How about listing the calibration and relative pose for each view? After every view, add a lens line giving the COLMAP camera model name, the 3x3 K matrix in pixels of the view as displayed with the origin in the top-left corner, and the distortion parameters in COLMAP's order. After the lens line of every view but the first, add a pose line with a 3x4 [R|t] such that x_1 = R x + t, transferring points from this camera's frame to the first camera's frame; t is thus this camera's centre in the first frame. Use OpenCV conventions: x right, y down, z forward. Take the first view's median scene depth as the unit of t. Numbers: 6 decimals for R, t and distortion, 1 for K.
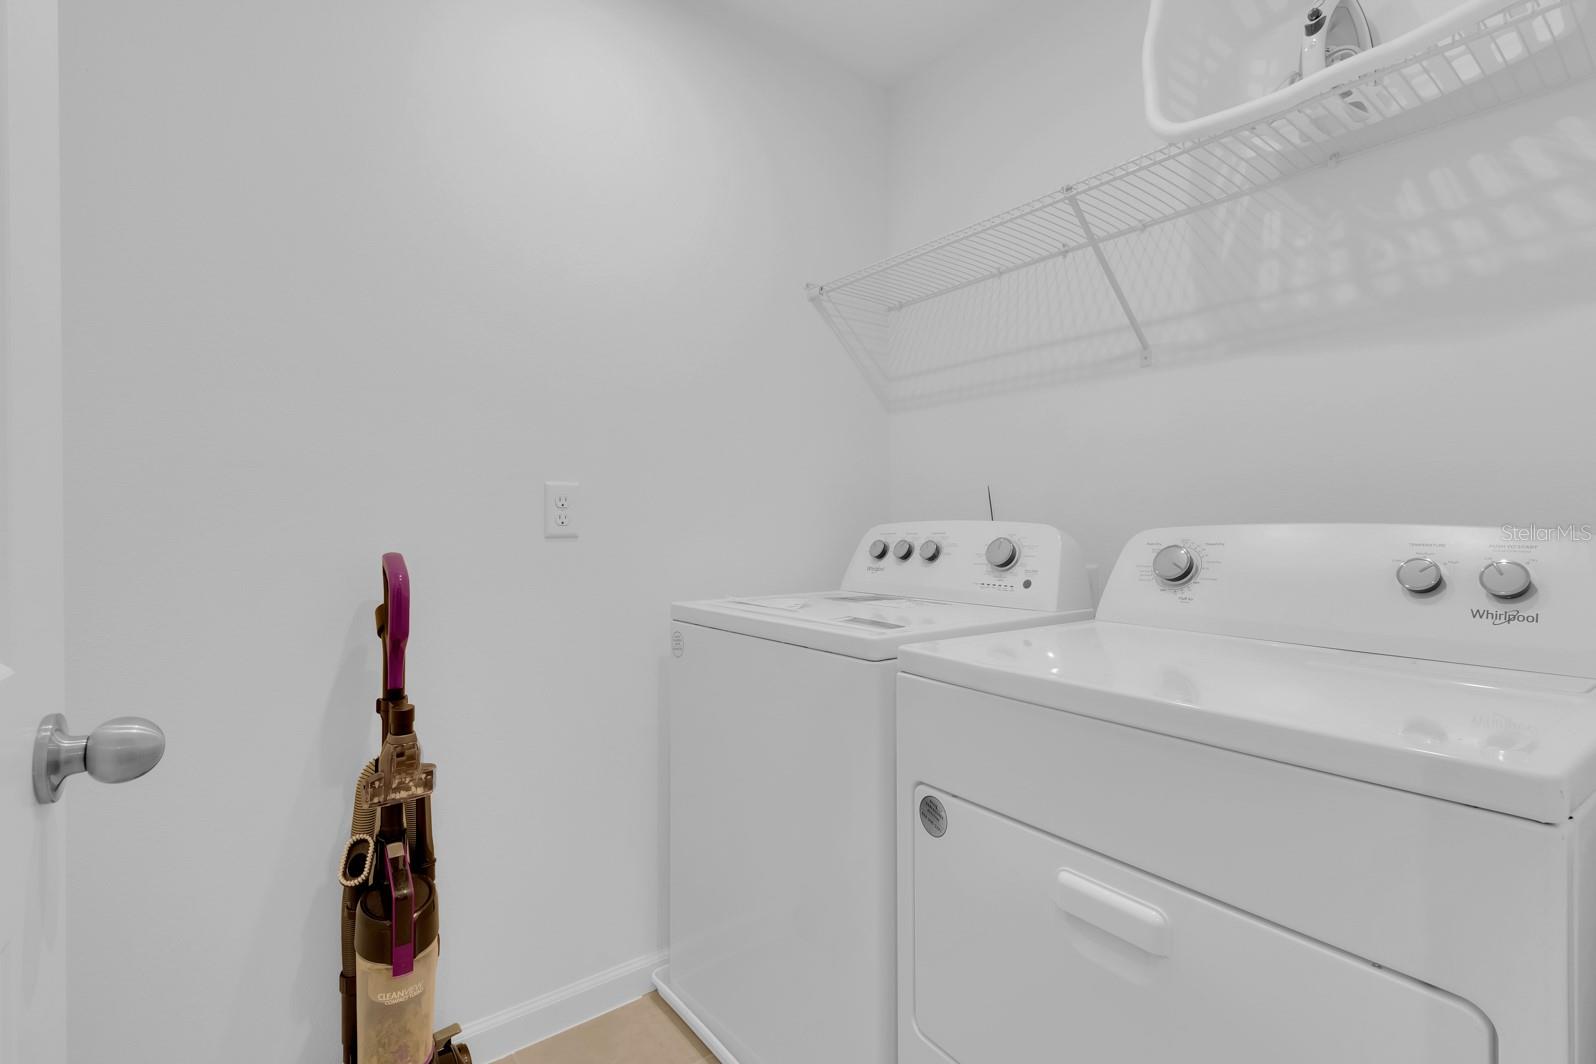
lens RADIAL K [[790.6, 0, 798.0], [0, 790.6, 532.0], [0, 0, 1]] dist [0.003902, 0.000398]
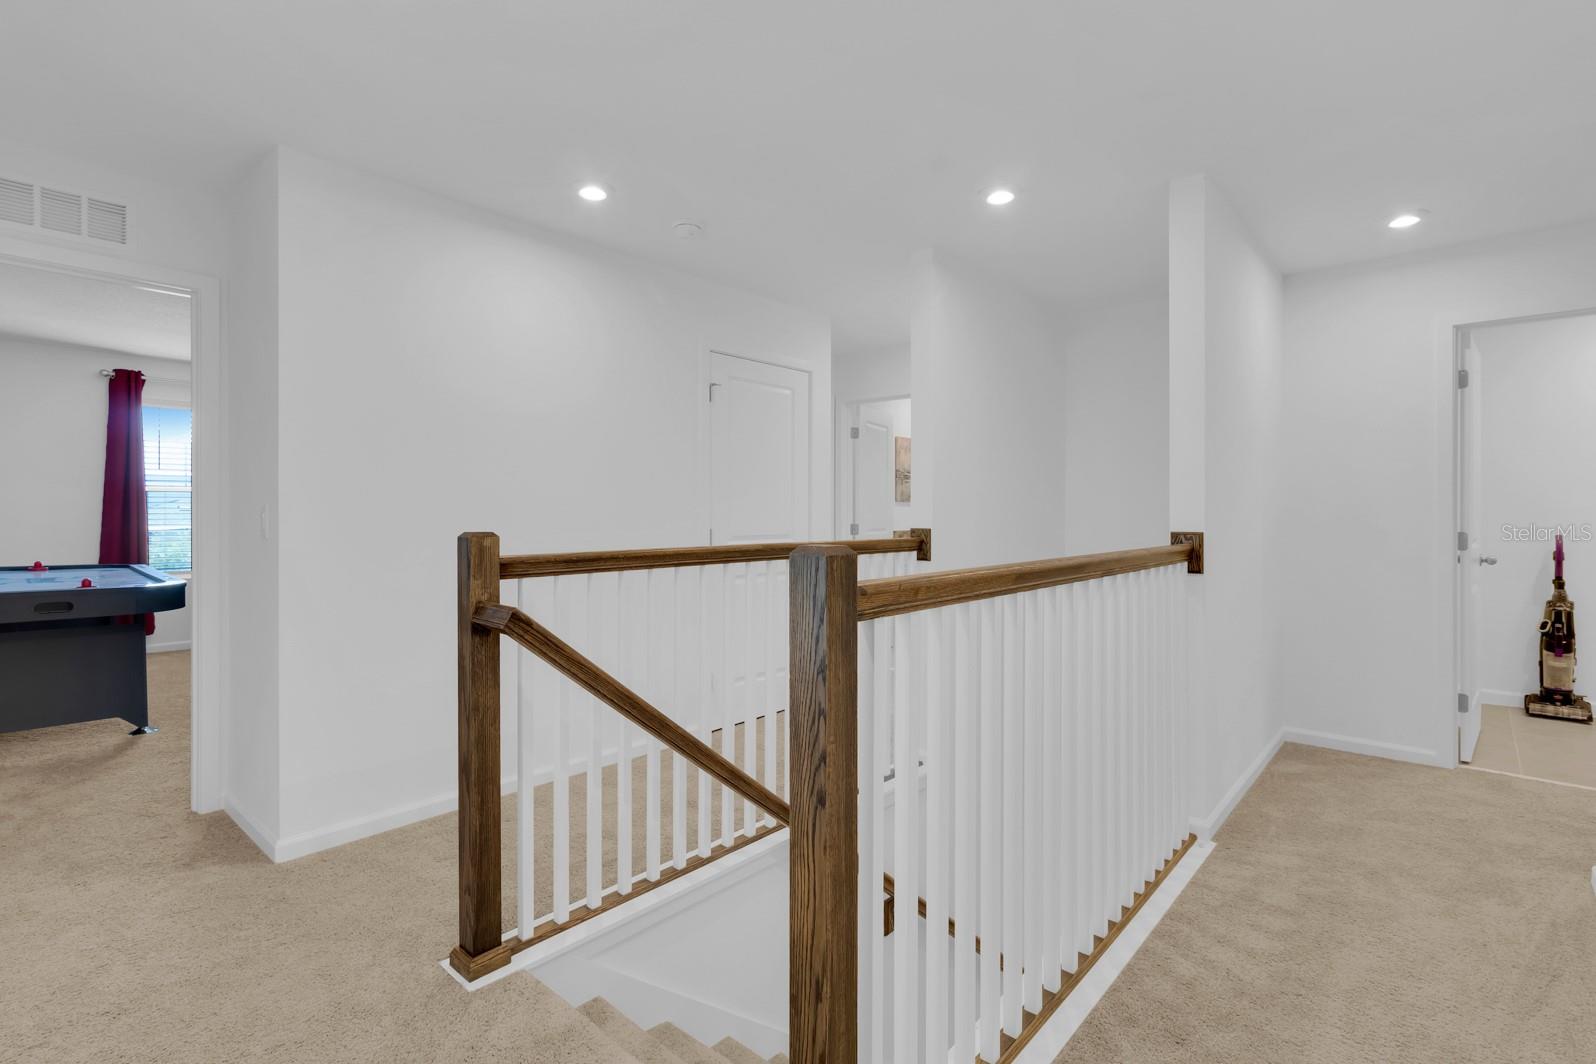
lens RADIAL K [[790.6, 0, 798.0], [0, 790.6, 532.0], [0, 0, 1]] dist [0.003902, 0.000398]
pose [[0.238472, 0.012209, -0.971073, 1.943964], [-0.006631, 0.999918, 0.010943, -0.000479], [0.971127, 0.003830, 0.238534, -2.868773]]
